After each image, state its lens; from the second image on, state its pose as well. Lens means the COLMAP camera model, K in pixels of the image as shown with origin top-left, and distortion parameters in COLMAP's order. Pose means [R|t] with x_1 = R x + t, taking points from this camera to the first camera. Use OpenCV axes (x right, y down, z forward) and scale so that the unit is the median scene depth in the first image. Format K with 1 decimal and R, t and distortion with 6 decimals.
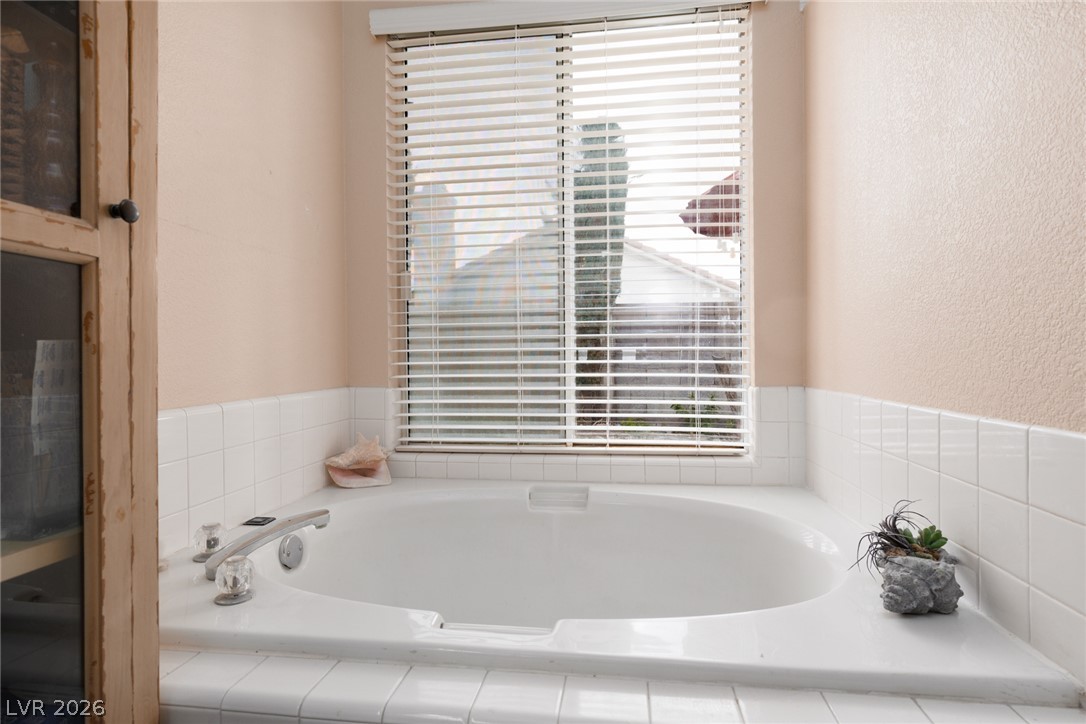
lens RADIAL K [[567.7, 0, 547.9], [0, 567.7, 357.4], [0, 0, 1]] dist [-0.016380, 0.001143]
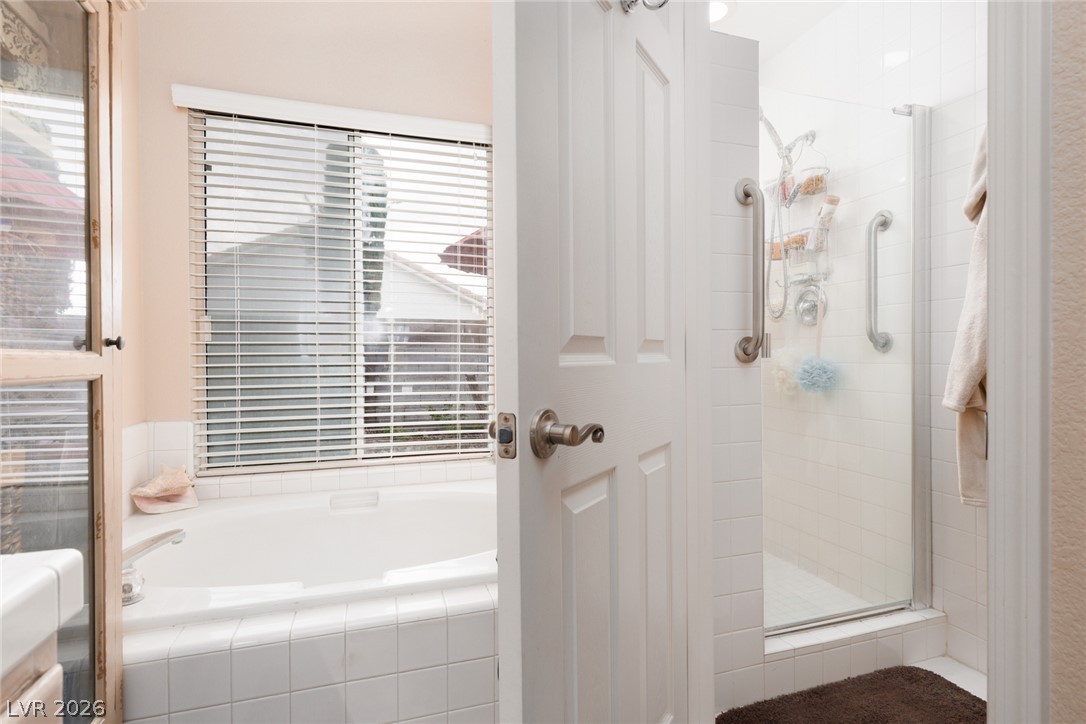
lens RADIAL K [[558.8, 0, 550.5], [0, 558.8, 359.3], [0, 0, 1]] dist [-0.000594, -0.000426]
pose [[0.904258, -0.000906, 0.426985, -0.111463], [-0.000719, 0.999993, 0.003645, -0.076527], [-0.426985, -0.003603, 0.904251, -0.318627]]
